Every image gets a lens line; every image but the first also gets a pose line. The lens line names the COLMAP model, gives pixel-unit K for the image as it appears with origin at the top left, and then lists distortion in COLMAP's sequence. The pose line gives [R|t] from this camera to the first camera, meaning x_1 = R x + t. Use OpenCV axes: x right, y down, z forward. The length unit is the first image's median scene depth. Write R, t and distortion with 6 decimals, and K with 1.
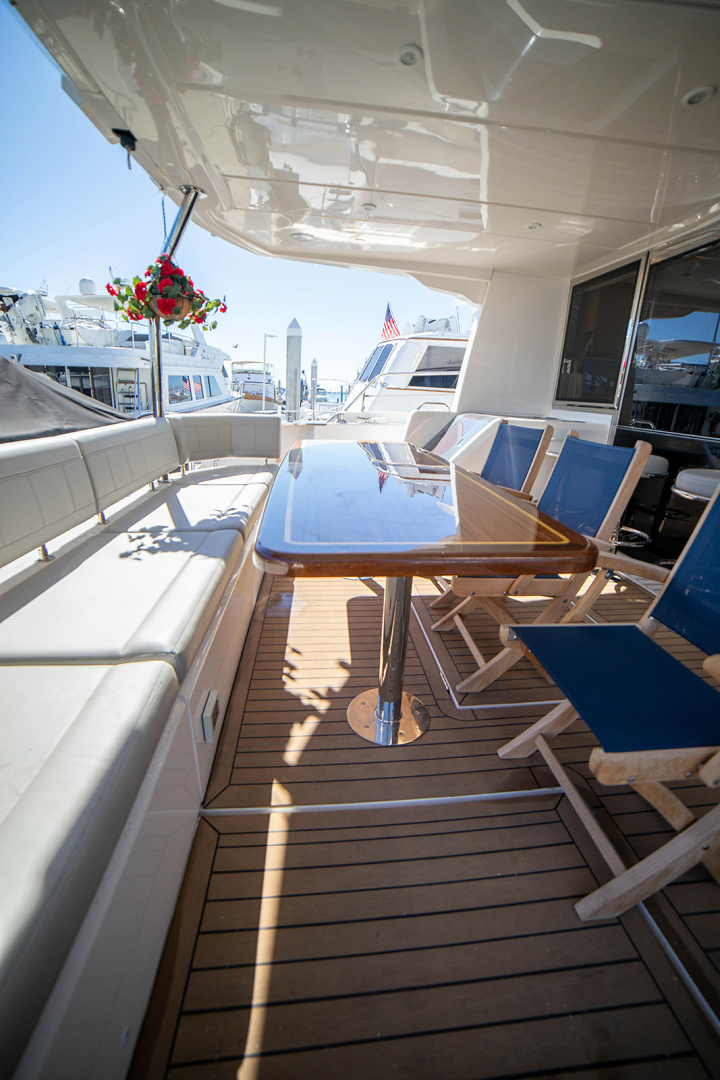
lens RADIAL K [[437.7, 0, 356.2], [0, 437.7, 537.5], [0, 0, 1]] dist [-0.107823, 0.037102]
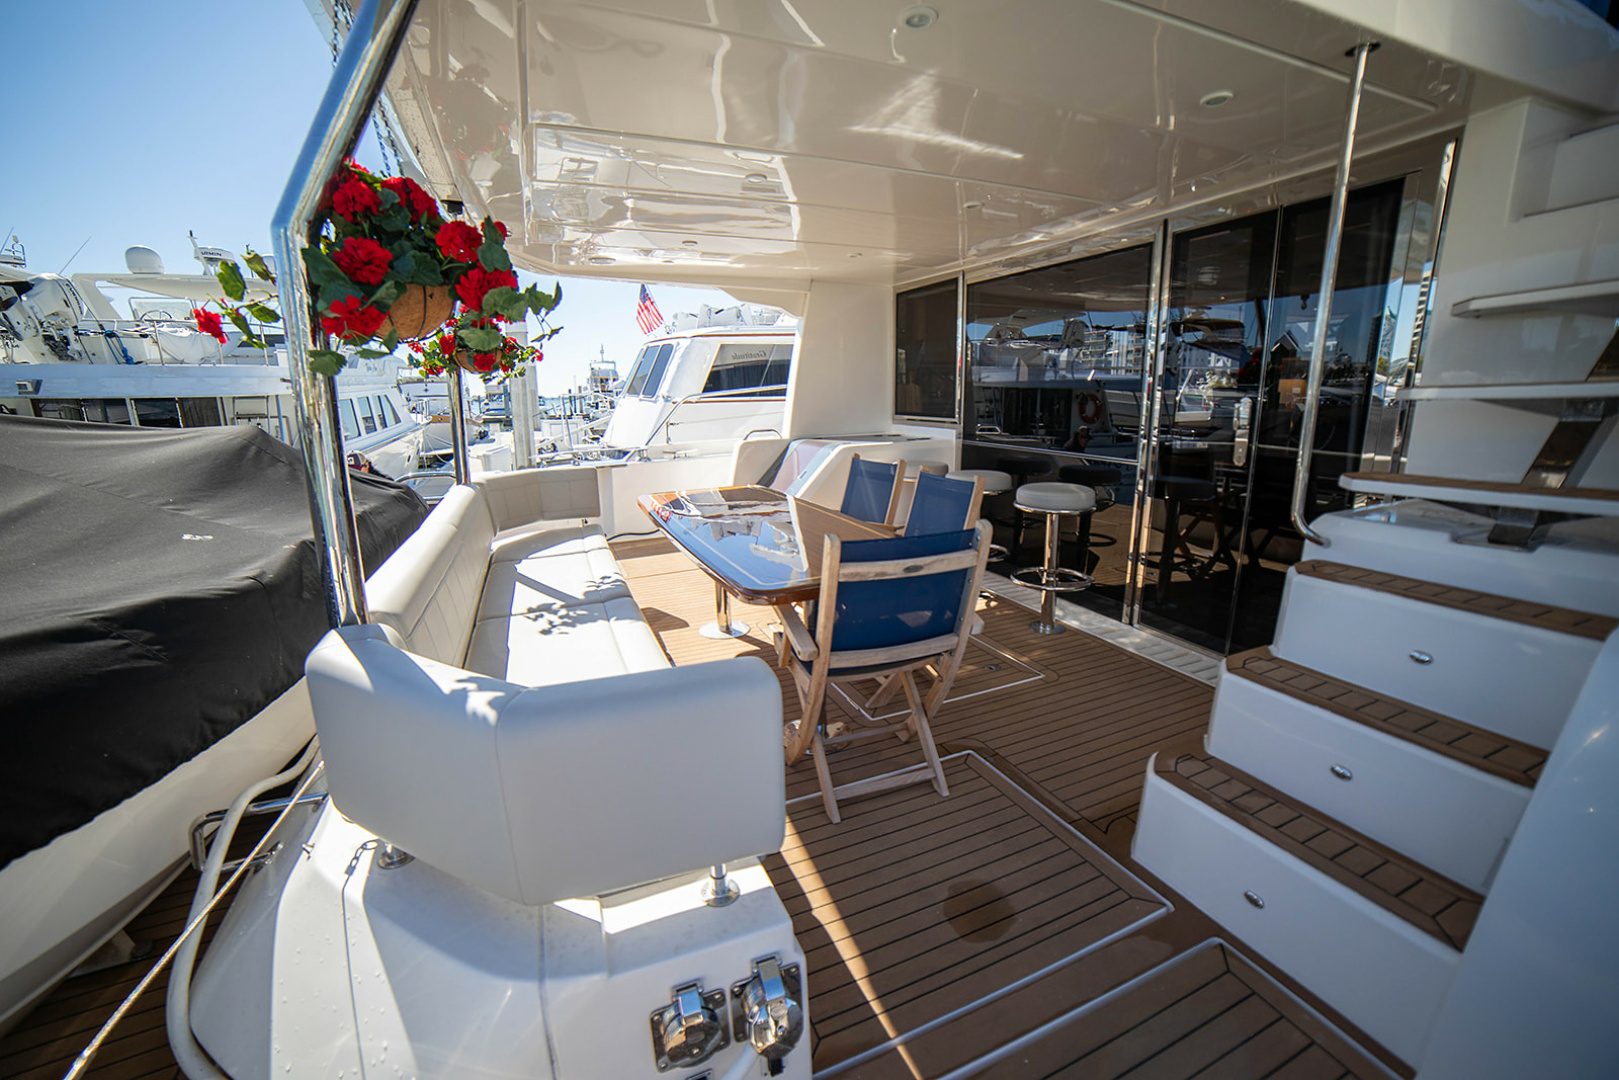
lens RADIAL K [[653.7, 0, 804.3], [0, 653.7, 534.8], [0, 0, 1]] dist [-0.106571, 0.035720]
pose [[0.952276, -0.122141, 0.279735, -0.215060], [0.150495, 0.985192, -0.082151, 0.018828], [-0.265559, 0.120329, 0.956556, -0.391982]]
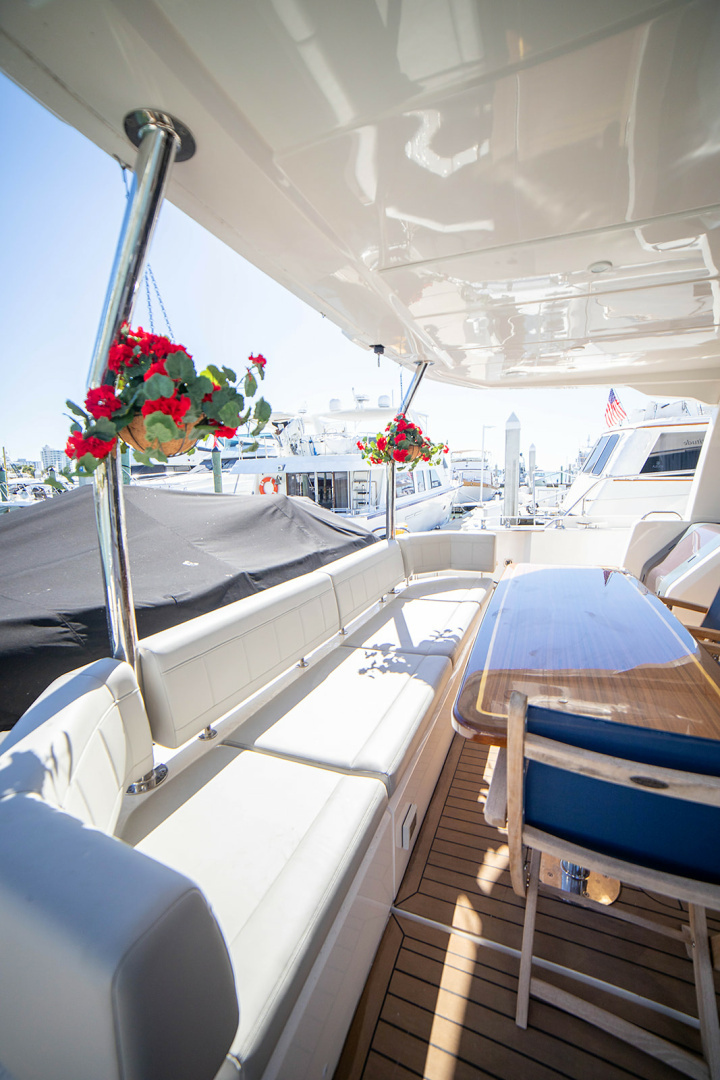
lens RADIAL K [[437.7, 0, 356.2], [0, 437.7, 537.5], [0, 0, 1]] dist [-0.107823, 0.037102]
pose [[0.883645, -0.004360, -0.468137, 0.030603], [-0.084101, 0.982211, -0.167895, -0.080468], [0.460542, 0.187731, 0.867559, -0.128917]]
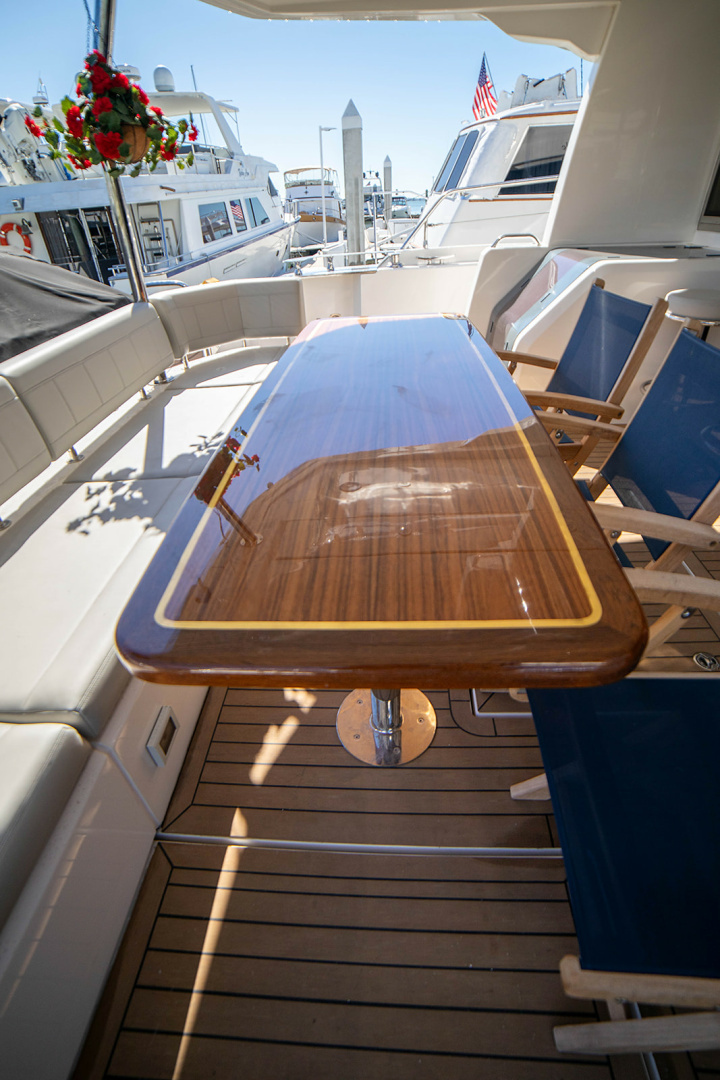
lens RADIAL K [[495.4, 0, 360.0], [0, 495.4, 540.0], [0, 0, 1]] dist [-0.108096, 0.036504]
pose [[0.985447, 0.008216, -0.169782, 0.102214], [0.041964, 0.956156, 0.289836, -0.108320], [0.164719, -0.292742, 0.941897, 0.120418]]
